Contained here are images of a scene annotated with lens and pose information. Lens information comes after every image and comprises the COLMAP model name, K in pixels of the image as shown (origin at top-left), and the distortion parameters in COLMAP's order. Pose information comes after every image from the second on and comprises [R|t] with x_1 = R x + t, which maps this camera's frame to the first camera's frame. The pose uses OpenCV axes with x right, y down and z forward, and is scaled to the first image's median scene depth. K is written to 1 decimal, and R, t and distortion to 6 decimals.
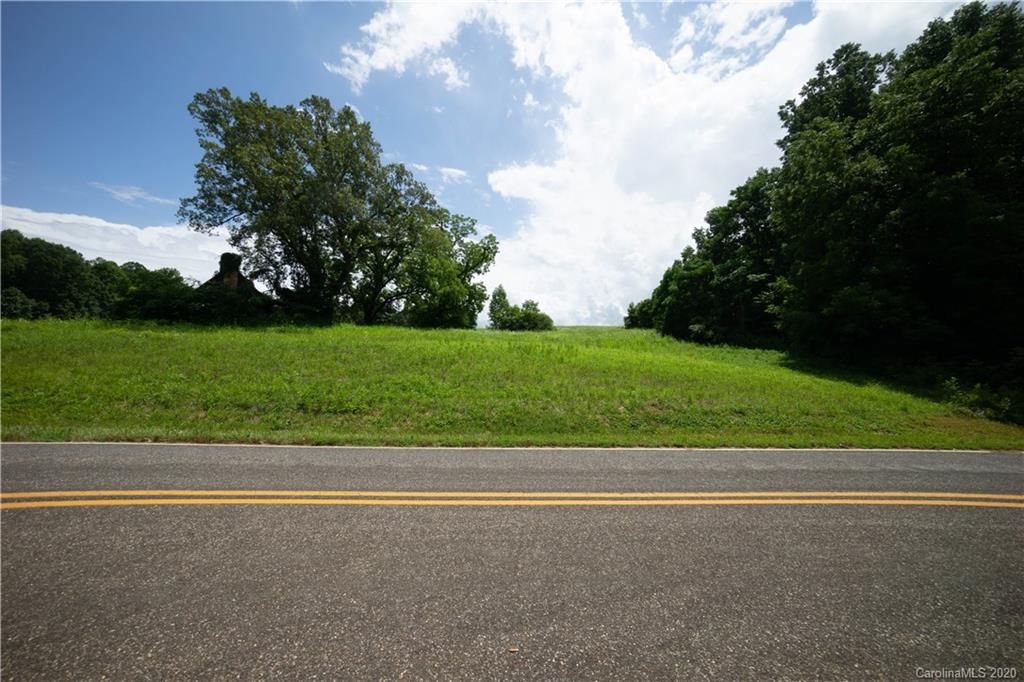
lens RADIAL K [[381.0, 0, 506.4], [0, 381.0, 334.6], [0, 0, 1]] dist [0.000565, 0.011170]
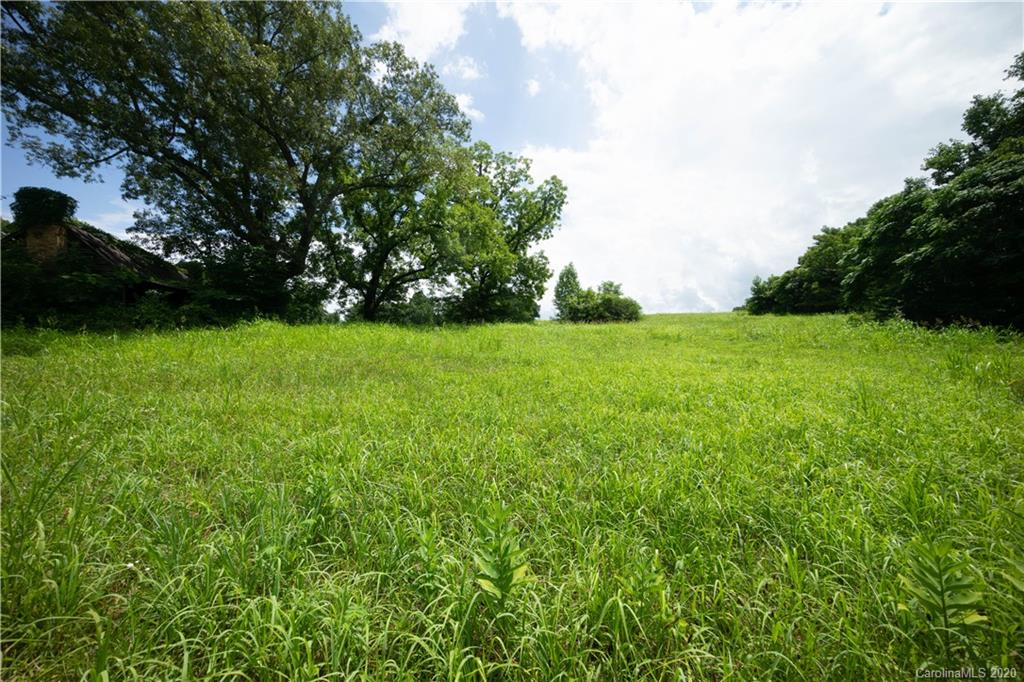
lens RADIAL K [[381.0, 0, 500.4], [0, 381.0, 336.6], [0, 0, 1]] dist [0.000565, 0.011170]
pose [[0.982582, -0.025266, -0.184104, -0.017705], [0.029789, 0.999318, 0.021840, -0.007125], [0.183427, -0.026944, 0.982664, 0.327654]]
